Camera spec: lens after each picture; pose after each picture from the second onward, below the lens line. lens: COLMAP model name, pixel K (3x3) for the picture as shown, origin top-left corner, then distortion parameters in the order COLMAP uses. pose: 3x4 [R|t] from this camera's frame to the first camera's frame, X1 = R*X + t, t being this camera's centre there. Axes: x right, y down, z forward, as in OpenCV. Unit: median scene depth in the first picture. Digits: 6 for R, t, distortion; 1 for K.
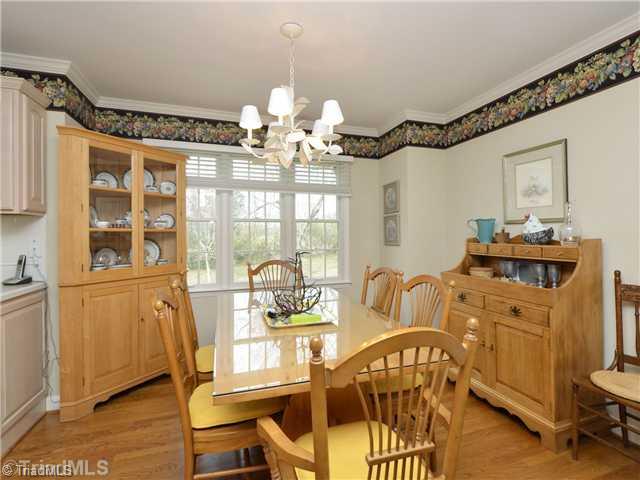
lens RADIAL K [[321.9, 0, 334.4], [0, 321.9, 234.9], [0, 0, 1]] dist [0.000937, -0.000343]
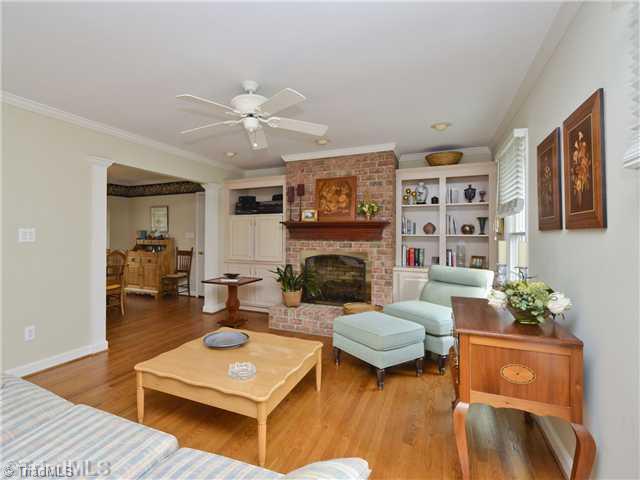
lens RADIAL K [[304.0, 0, 300.0], [0, 304.0, 235.6], [0, 0, 1]] dist [0.000658, 0.000193]
pose [[0.697570, 0.010337, 0.716442, -0.494446], [-0.011782, 0.999926, -0.002956, -0.016344], [-0.716420, -0.006379, 0.697640, -1.959184]]
